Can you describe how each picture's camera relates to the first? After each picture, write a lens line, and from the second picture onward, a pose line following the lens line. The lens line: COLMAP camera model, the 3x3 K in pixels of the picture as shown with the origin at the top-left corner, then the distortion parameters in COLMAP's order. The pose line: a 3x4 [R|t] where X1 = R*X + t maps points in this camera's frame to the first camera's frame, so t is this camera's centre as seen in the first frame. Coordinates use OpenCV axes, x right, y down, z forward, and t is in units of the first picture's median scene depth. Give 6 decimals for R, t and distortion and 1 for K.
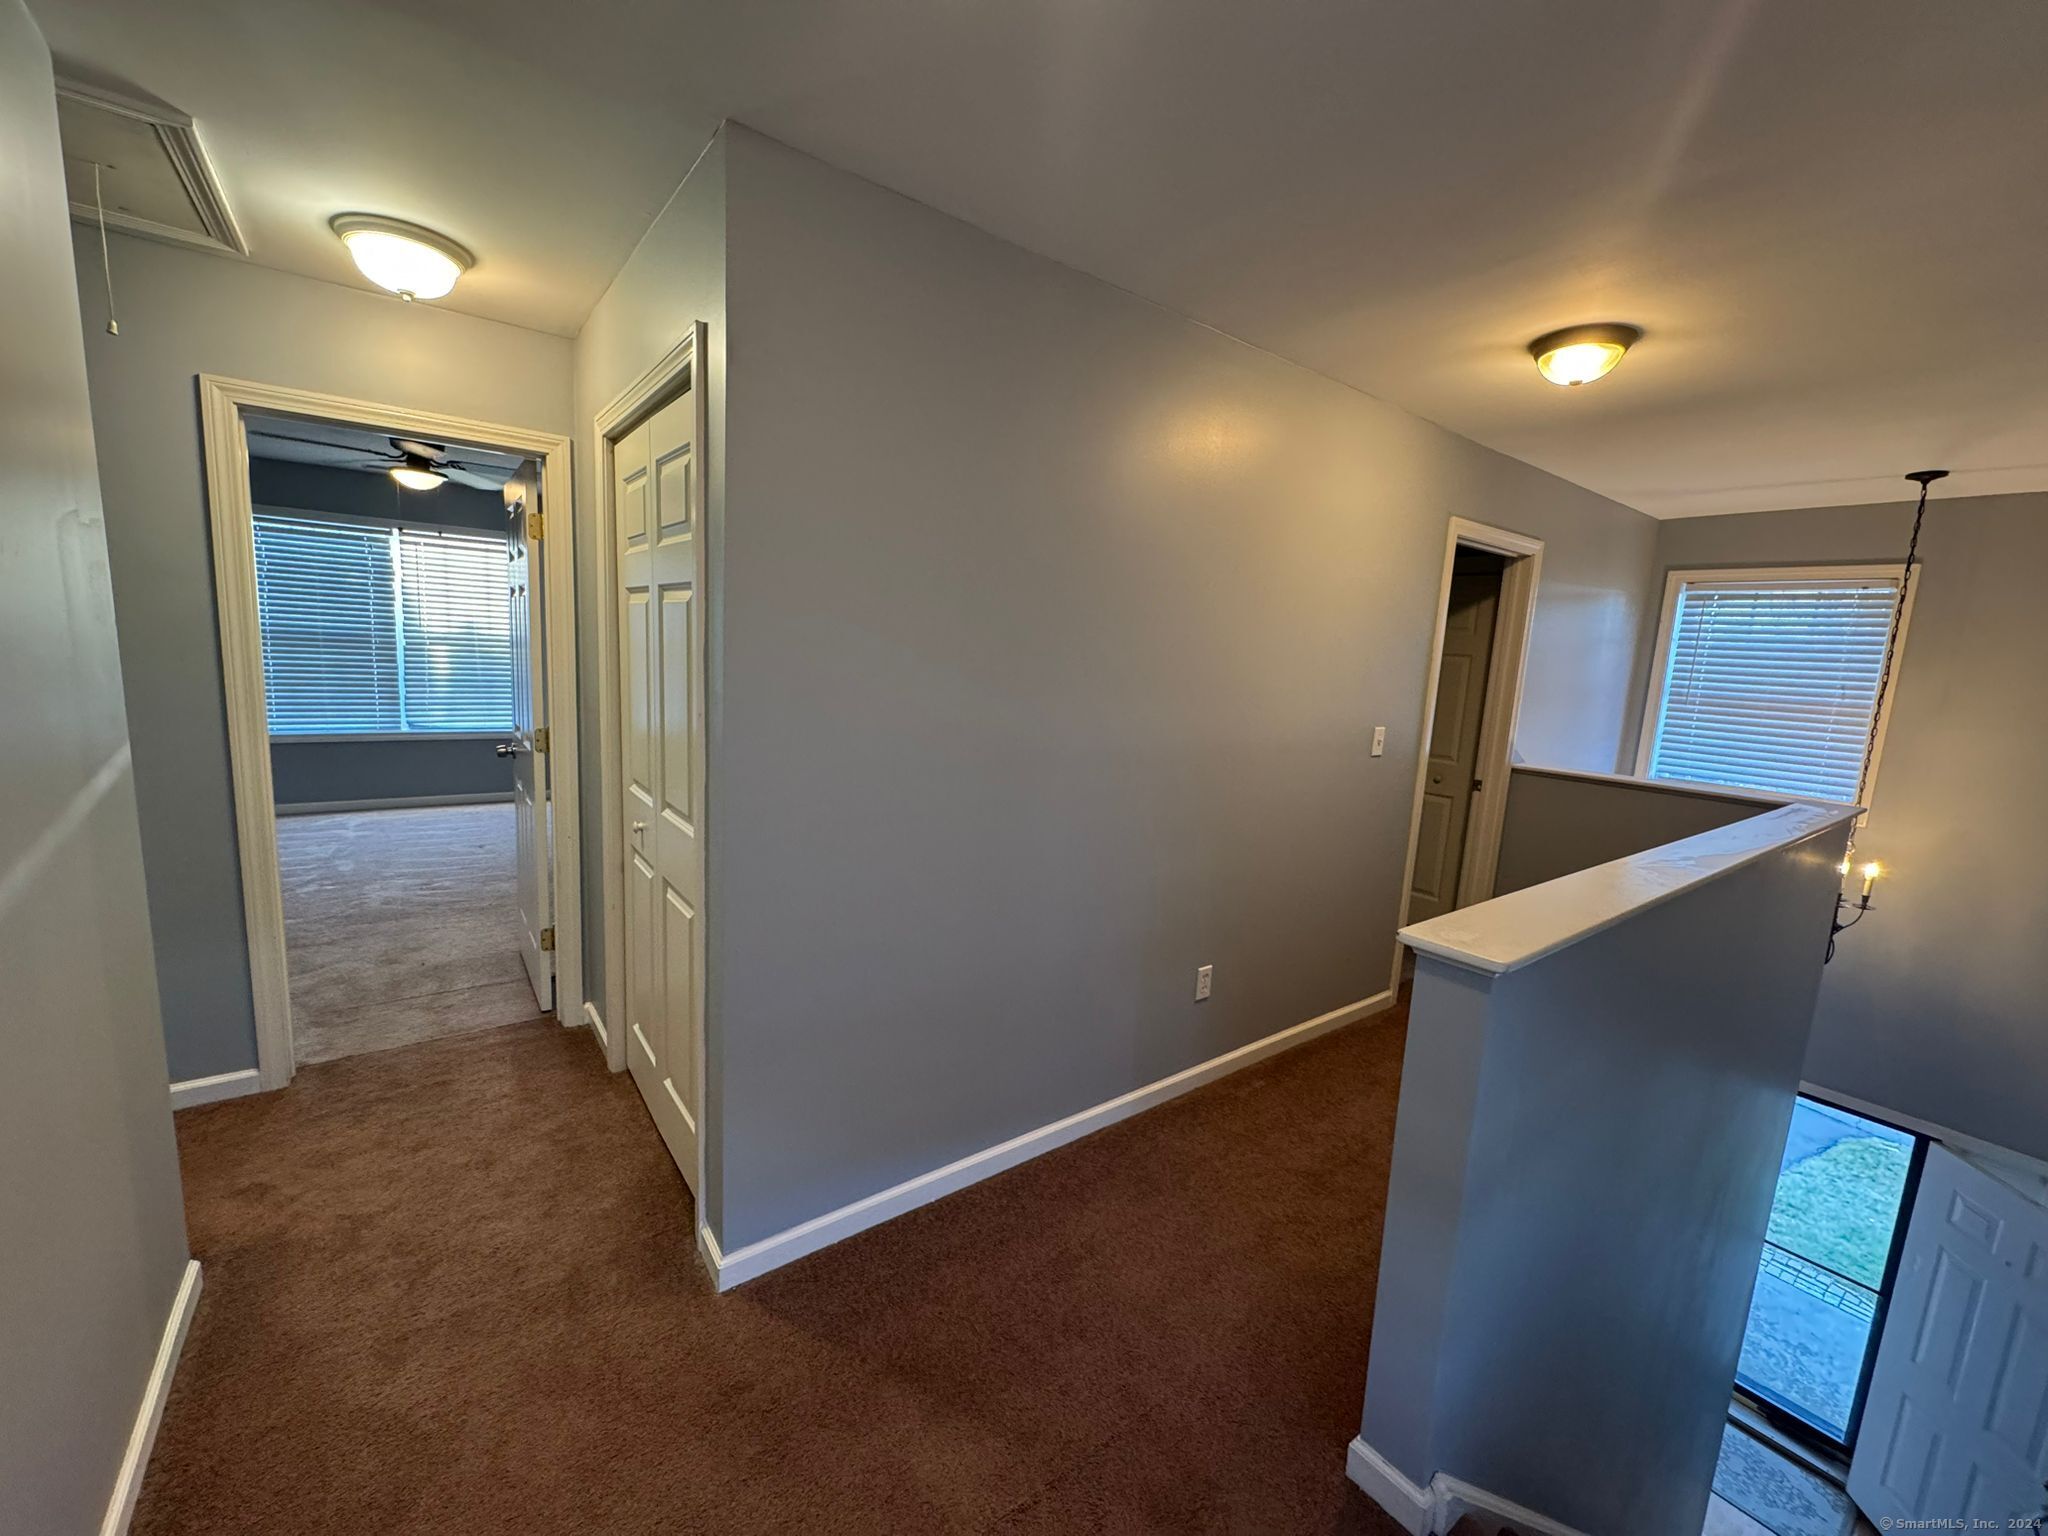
lens RADIAL K [[814.8, 0, 1024.0], [0, 814.8, 768.0], [0, 0, 1]] dist [-0.002151, -0.000287]
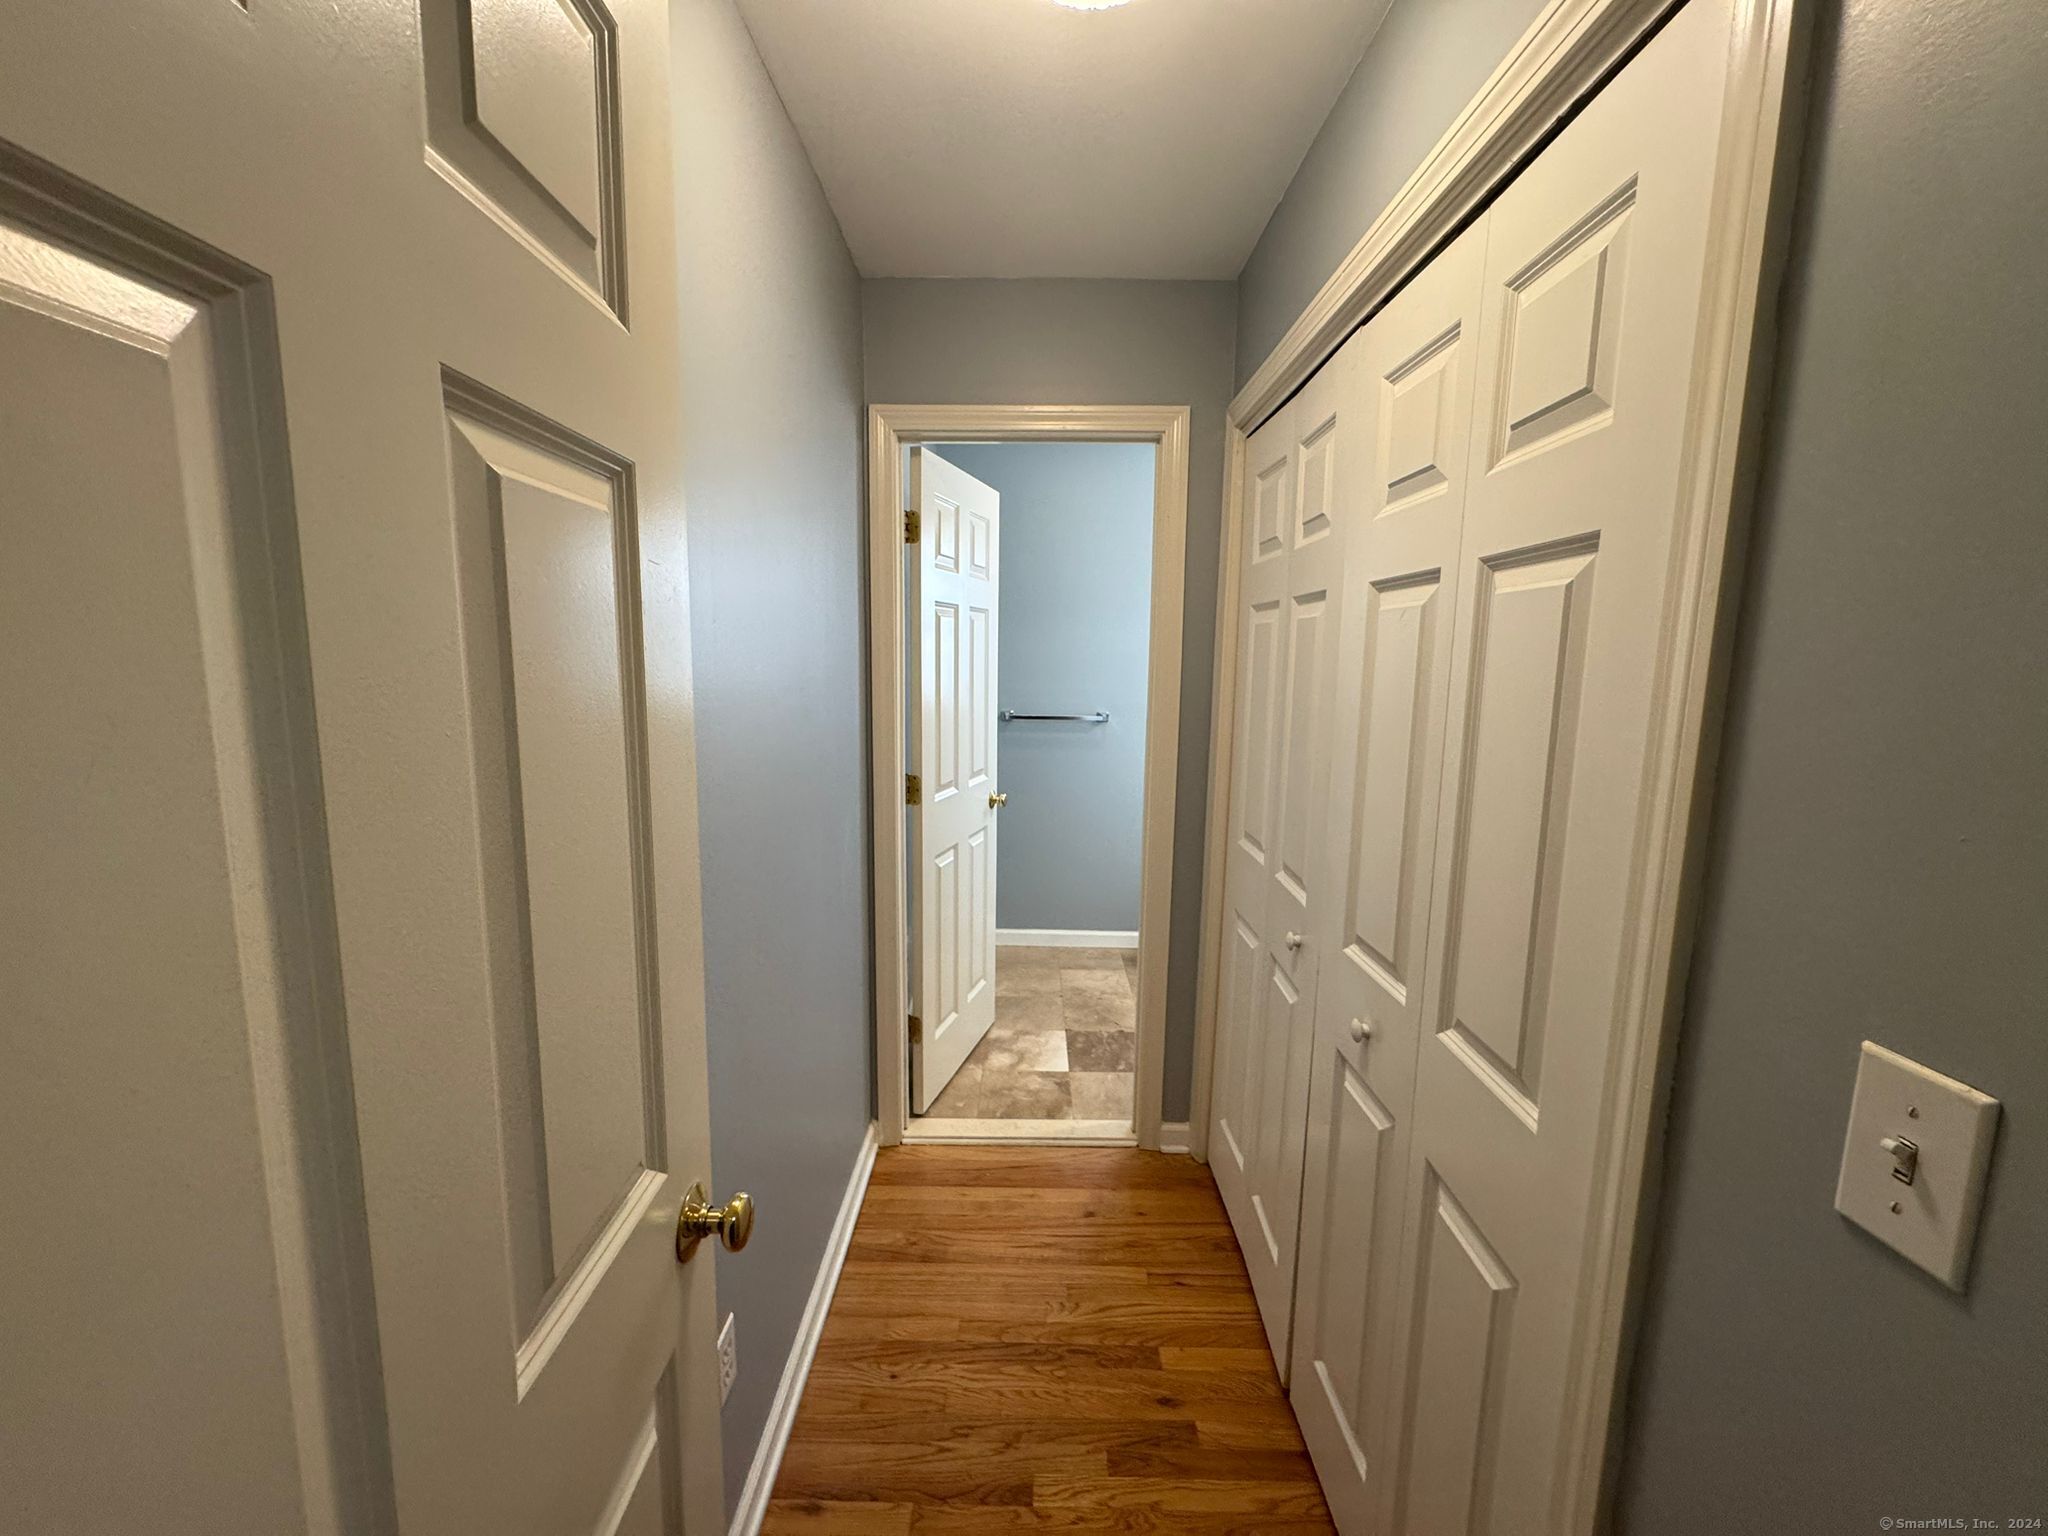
lens RADIAL K [[814.8, 0, 1024.0], [0, 814.8, 768.0], [0, 0, 1]] dist [-0.002151, -0.000287]
pose [[0.788988, 0.049718, -0.612393, -0.288027], [-0.064327, 0.997927, -0.001858, -0.070033], [0.611031, 0.040859, 0.790551, 0.381359]]
